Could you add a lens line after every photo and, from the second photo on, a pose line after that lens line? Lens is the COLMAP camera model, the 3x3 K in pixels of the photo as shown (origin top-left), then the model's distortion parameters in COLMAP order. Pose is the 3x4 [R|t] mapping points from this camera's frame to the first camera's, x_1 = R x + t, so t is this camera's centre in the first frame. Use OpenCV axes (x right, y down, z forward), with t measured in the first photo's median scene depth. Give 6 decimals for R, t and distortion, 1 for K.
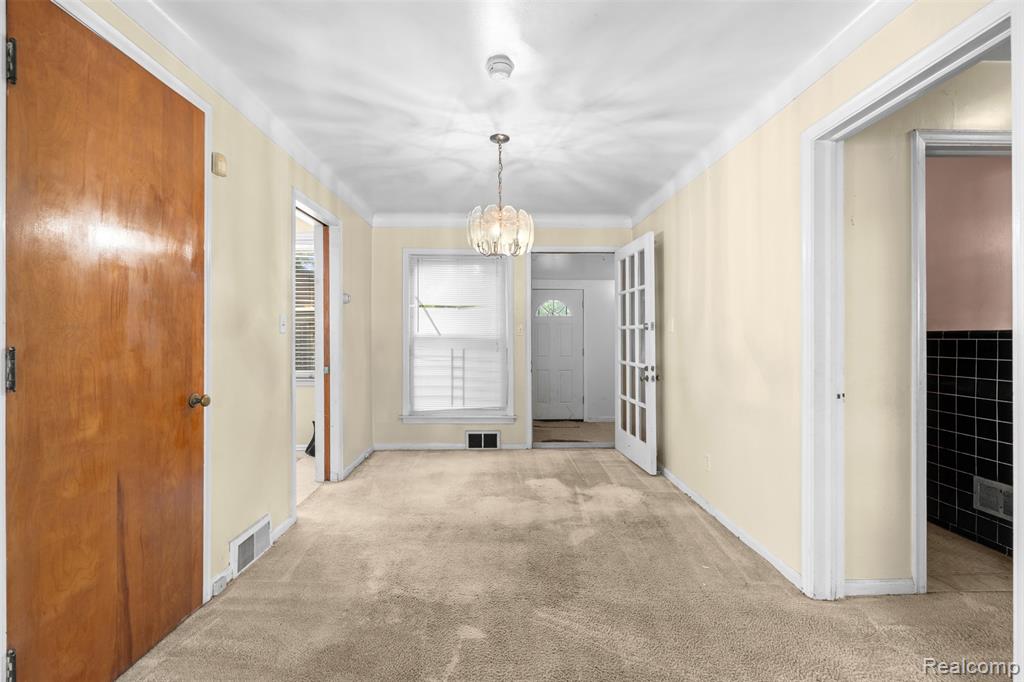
lens RADIAL K [[455.4, 0, 505.7], [0, 455.4, 338.0], [0, 0, 1]] dist [-0.011084, 0.004696]
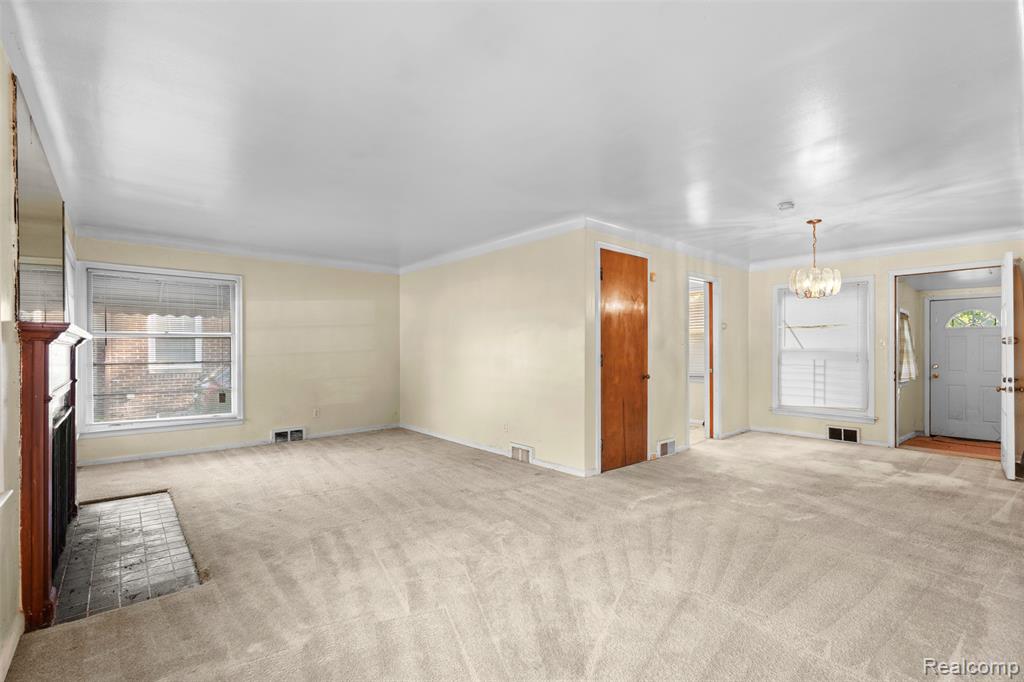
lens RADIAL K [[455.4, 0, 514.6], [0, 455.4, 347.4], [0, 0, 1]] dist [-0.011084, 0.004696]
pose [[0.652749, -0.004317, -0.757562, 0.390758], [-0.000140, 0.999983, -0.005819, -0.003640], [0.757575, 0.003904, 0.652737, -0.617937]]
